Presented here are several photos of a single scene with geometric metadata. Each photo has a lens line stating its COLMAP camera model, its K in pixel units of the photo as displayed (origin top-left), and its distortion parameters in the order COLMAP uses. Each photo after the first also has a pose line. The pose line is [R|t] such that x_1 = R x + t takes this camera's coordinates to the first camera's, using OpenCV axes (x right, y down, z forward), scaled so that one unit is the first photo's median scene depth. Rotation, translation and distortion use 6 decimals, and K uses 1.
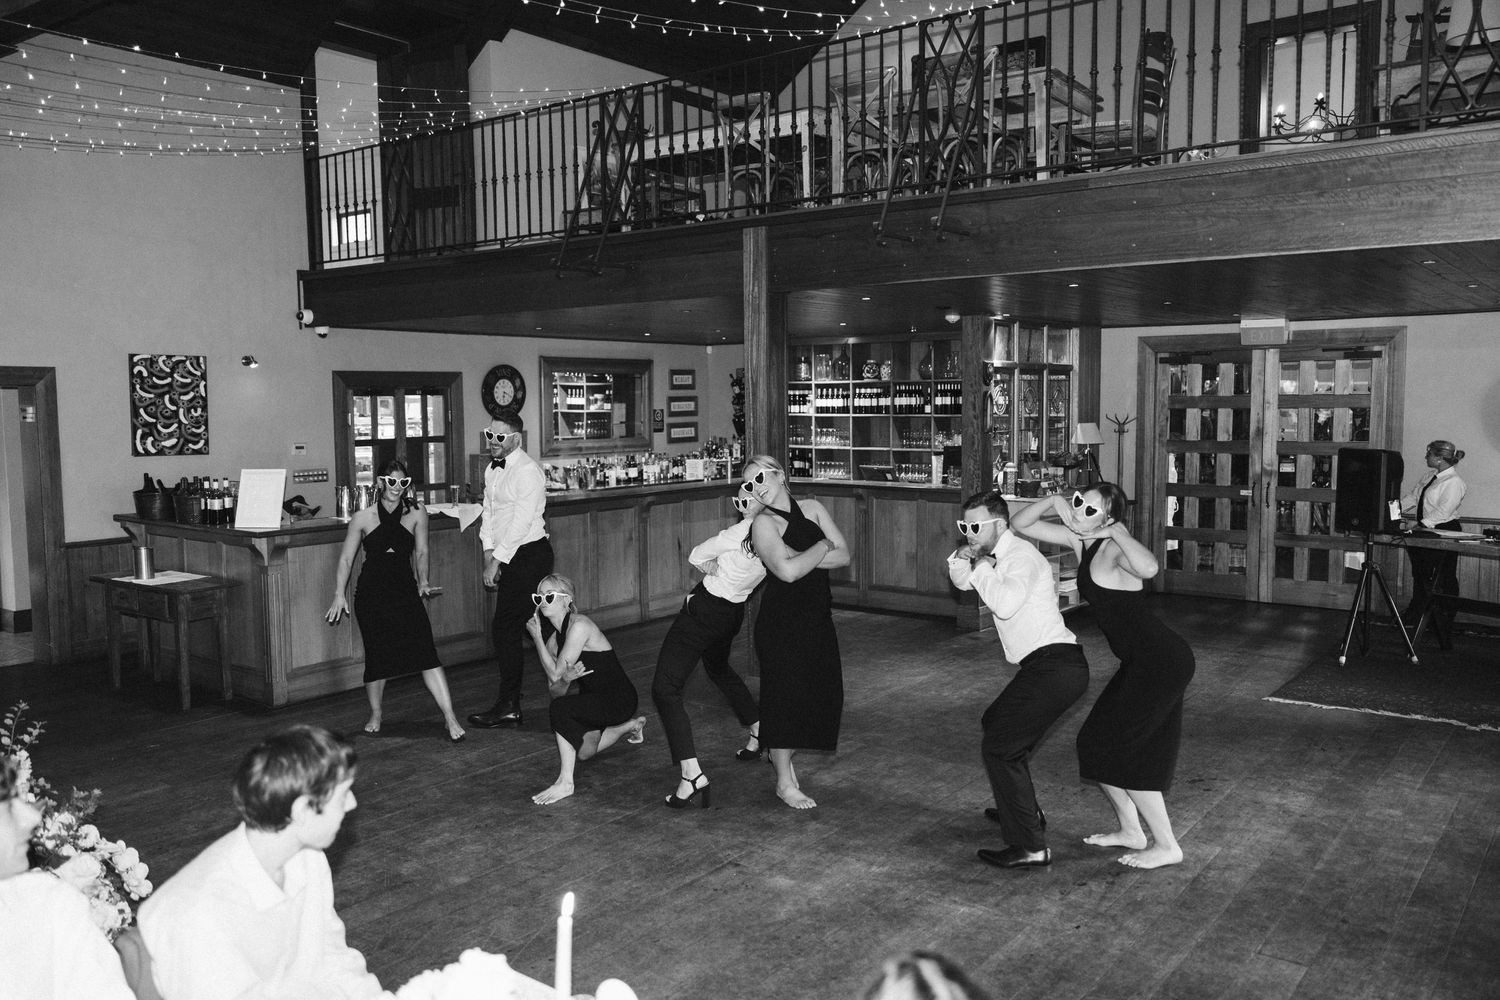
lens RADIAL K [[1158.5, 0, 748.5], [0, 1158.5, 491.7], [0, 0, 1]] dist [0.005288, 0.000203]
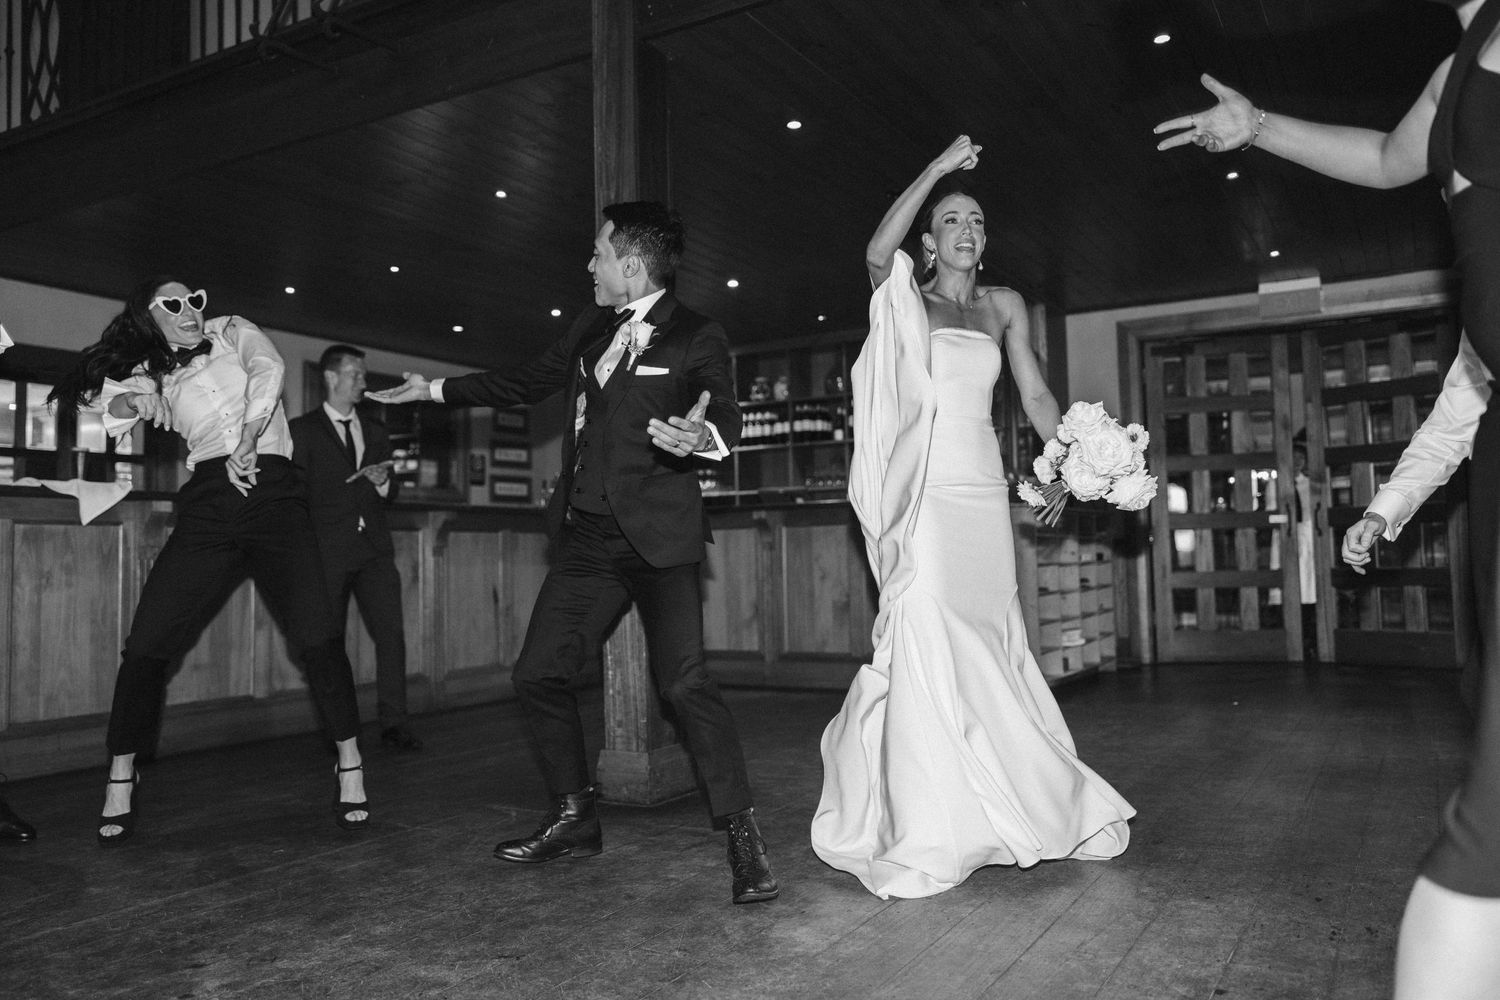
lens RADIAL K [[1158.5, 0, 748.5], [0, 1158.5, 491.7], [0, 0, 1]] dist [0.005288, 0.000203]
pose [[0.991451, -0.005174, 0.130378, -0.002417], [0.023753, 0.989675, -0.141351, 0.081993], [-0.128300, 0.143239, 0.981337, 0.316634]]
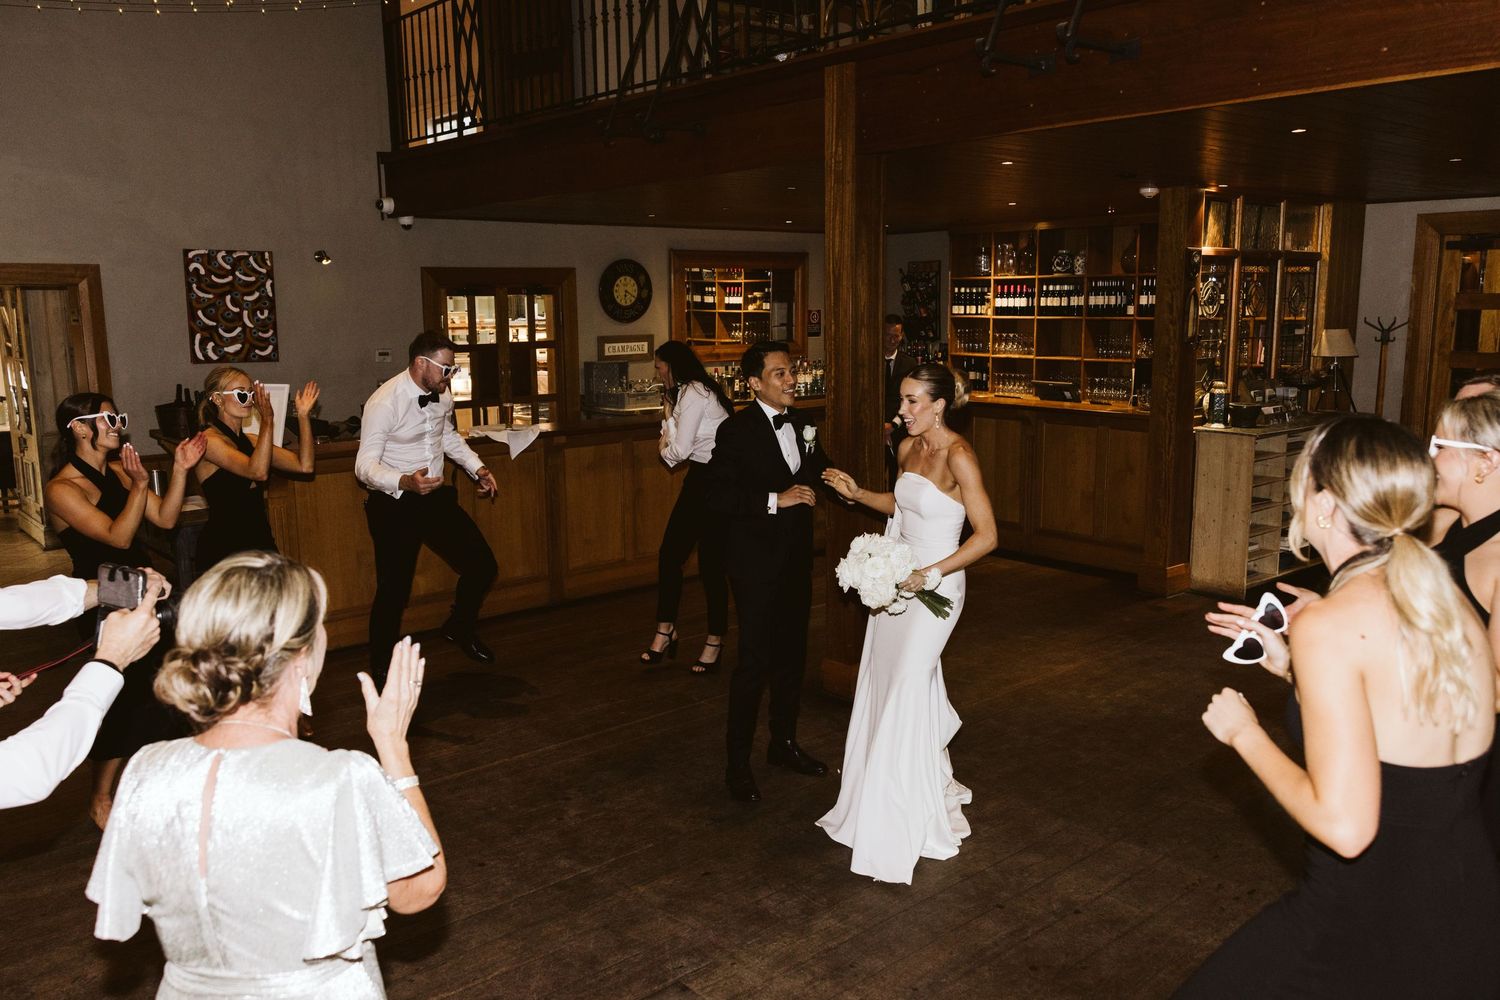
lens RADIAL K [[1158.5, 0, 748.5], [0, 1158.5, 491.7], [0, 0, 1]] dist [0.005288, 0.000203]
pose [[0.978906, 0.032186, -0.201759, 0.070559], [-0.014505, 0.995970, 0.088504, -0.014611], [0.203795, -0.083711, 0.975428, 0.163888]]
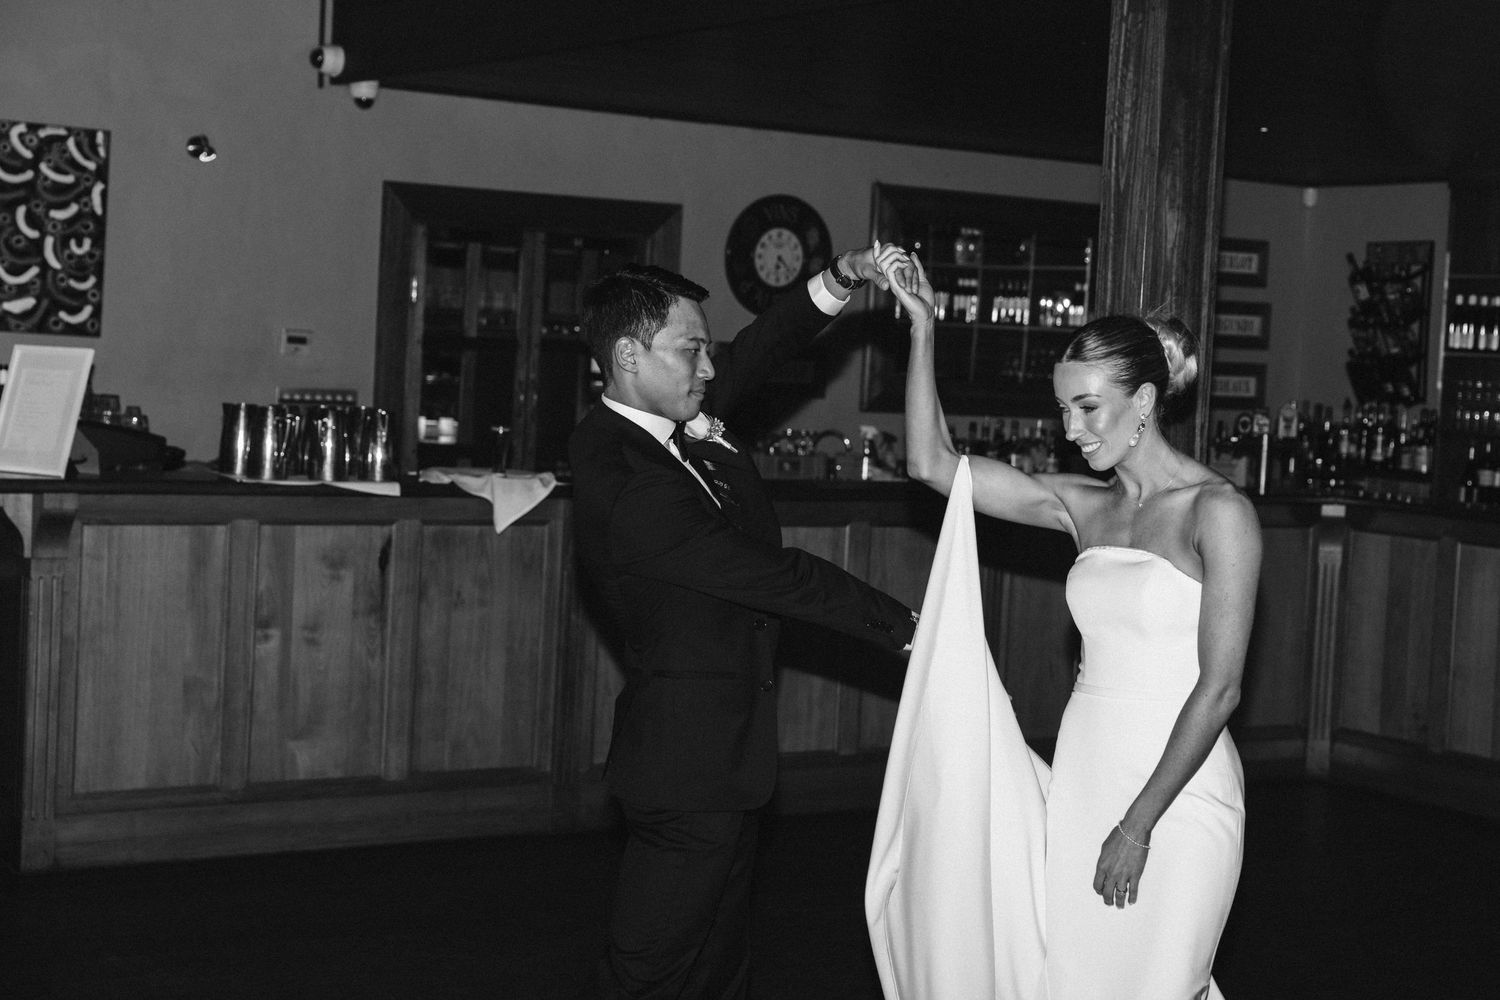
lens RADIAL K [[2428.4, 0, 755.5], [0, 2428.4, 476.0], [0, 0, 1]] dist [0.010056, 0.028417]
pose [[0.937979, 0.076230, -0.338208, 0.114616], [-0.087058, 0.996059, -0.016940, 0.016105], [0.335584, 0.045333, 0.940919, 0.137816]]
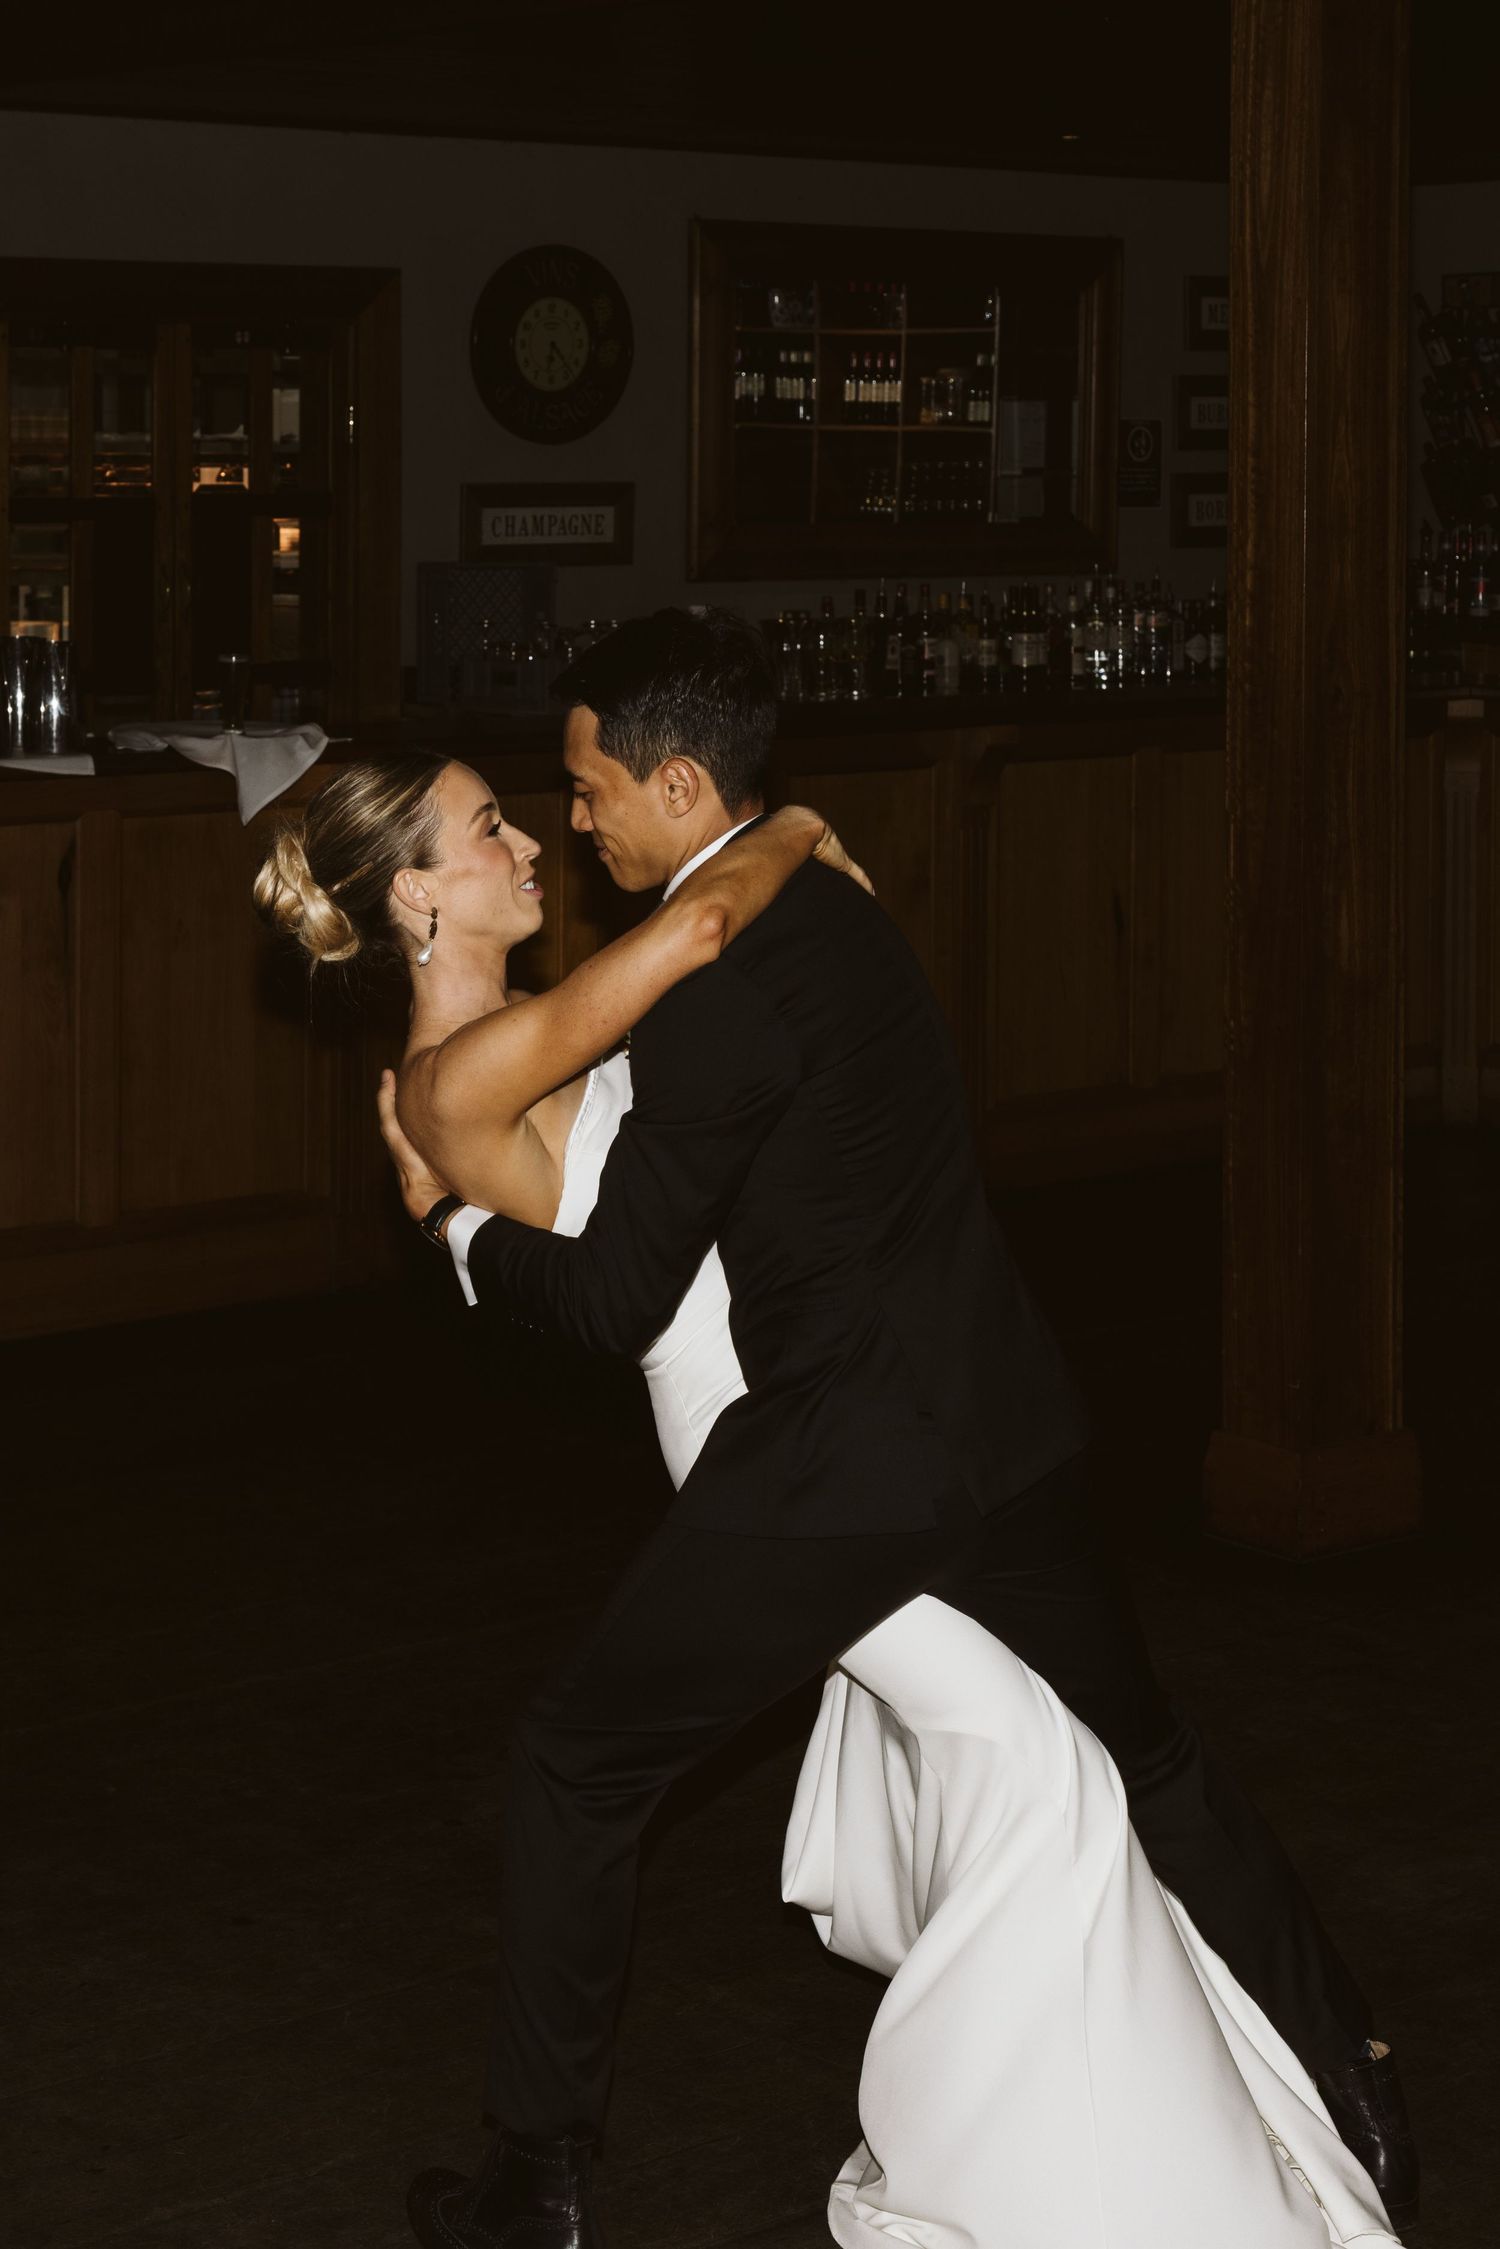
lens RADIAL K [[4041.6, 0, 695.3], [0, 4041.6, 590.6], [0, 0, 1]] dist [-0.122018, 1.542622]
pose [[0.969661, 0.022190, -0.243446, 0.067930], [-0.031946, 0.998834, -0.036200, 0.008486], [0.242358, 0.042879, 0.969239, 0.075265]]
